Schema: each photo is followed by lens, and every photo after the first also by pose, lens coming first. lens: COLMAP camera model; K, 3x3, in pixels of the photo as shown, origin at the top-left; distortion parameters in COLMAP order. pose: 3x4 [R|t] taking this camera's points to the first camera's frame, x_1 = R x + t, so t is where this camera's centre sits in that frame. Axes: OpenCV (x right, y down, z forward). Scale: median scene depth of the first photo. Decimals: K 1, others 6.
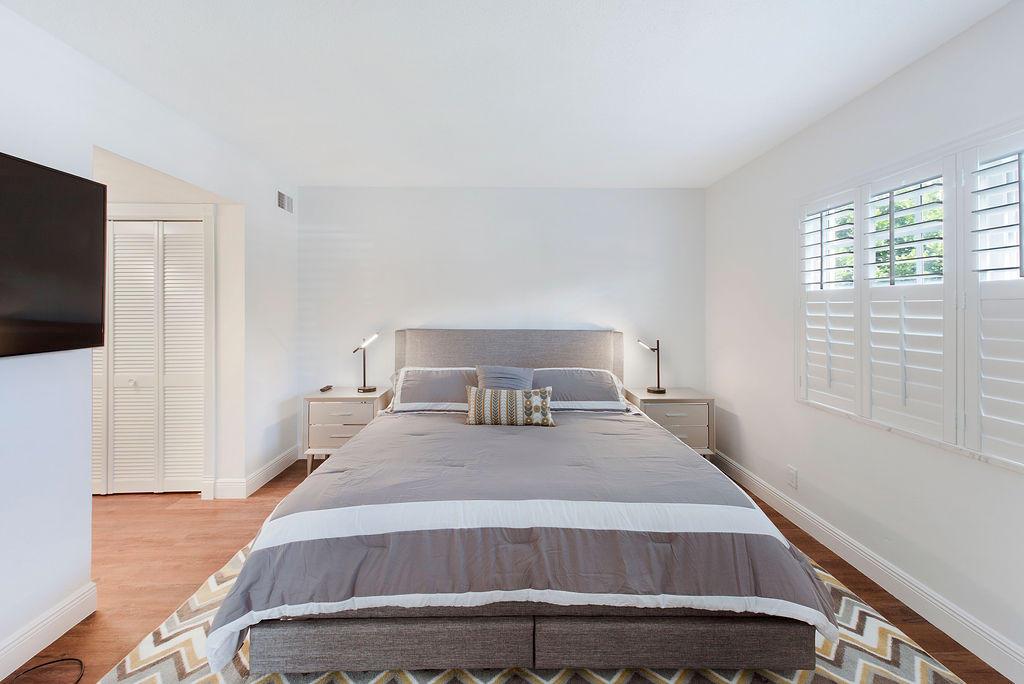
lens RADIAL K [[405.5, 0, 509.7], [0, 405.5, 314.8], [0, 0, 1]] dist [0.015531, -0.002325]
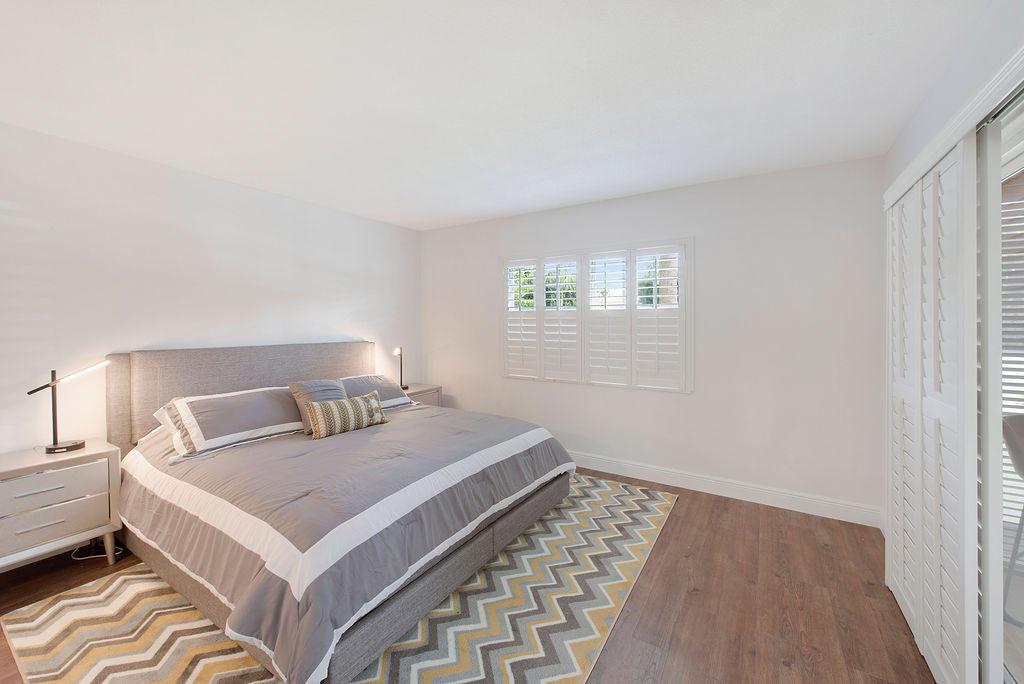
lens RADIAL K [[405.5, 0, 508.5], [0, 405.5, 321.6], [0, 0, 1]] dist [0.015531, -0.002325]
pose [[0.558202, -0.002103, 0.829702, -0.674551], [0.015404, 0.999851, -0.007829, -0.001800], [-0.829562, 0.017151, 0.558151, 0.052921]]
